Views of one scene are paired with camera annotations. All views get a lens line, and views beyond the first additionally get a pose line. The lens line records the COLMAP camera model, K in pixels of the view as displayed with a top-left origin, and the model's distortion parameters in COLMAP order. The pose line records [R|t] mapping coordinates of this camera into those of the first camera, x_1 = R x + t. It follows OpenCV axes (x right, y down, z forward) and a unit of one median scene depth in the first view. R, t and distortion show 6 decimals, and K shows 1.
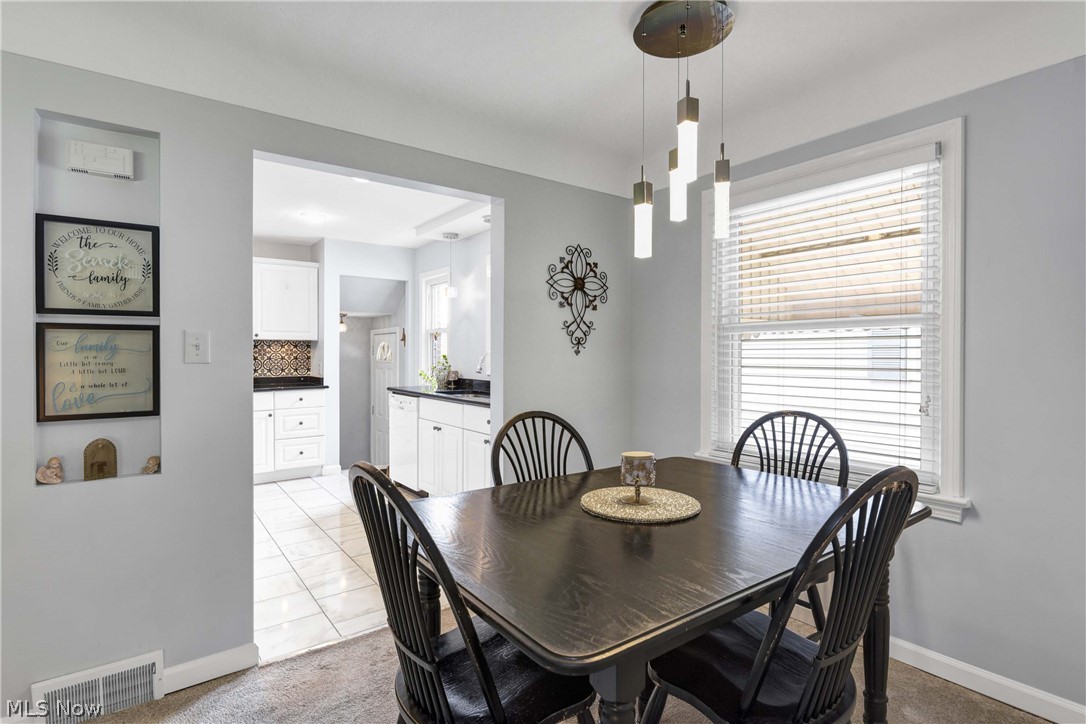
lens RADIAL K [[503.2, 0, 521.3], [0, 503.2, 359.8], [0, 0, 1]] dist [0.002945, -0.001518]
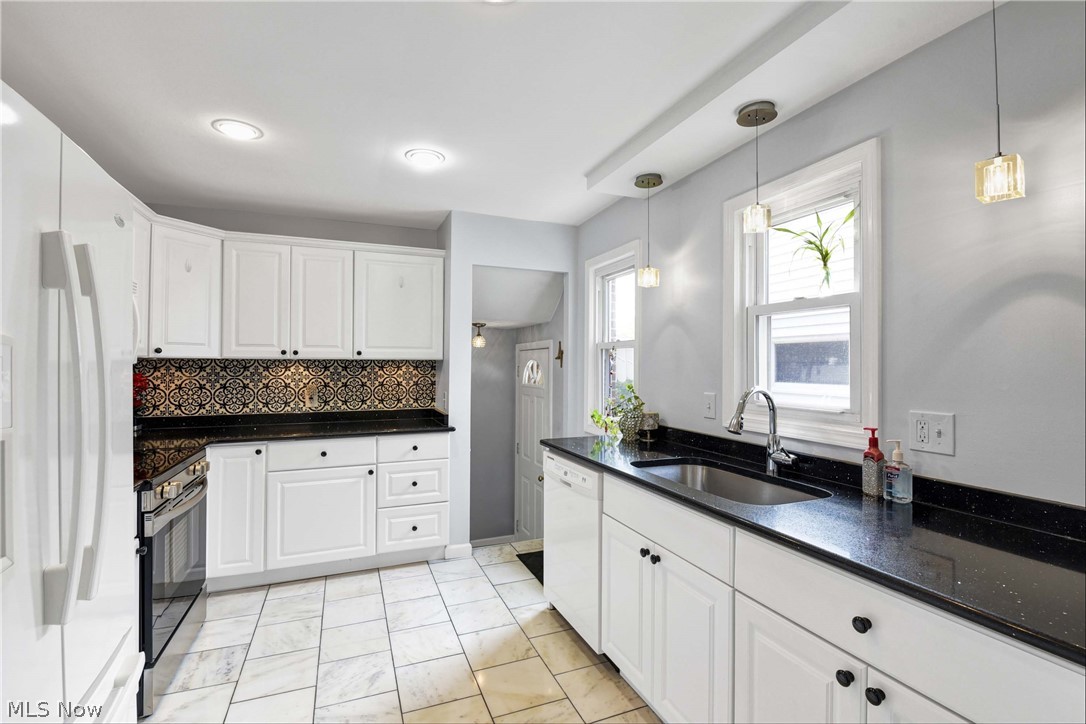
lens RADIAL K [[496.4, 0, 544.7], [0, 496.4, 360.4], [0, 0, 1]] dist [0.000112, -0.000007]
pose [[0.972796, -0.000995, -0.231660, -0.105617], [-0.005017, 0.999666, -0.025359, -0.020888], [0.231608, 0.025832, 0.972466, 0.358856]]
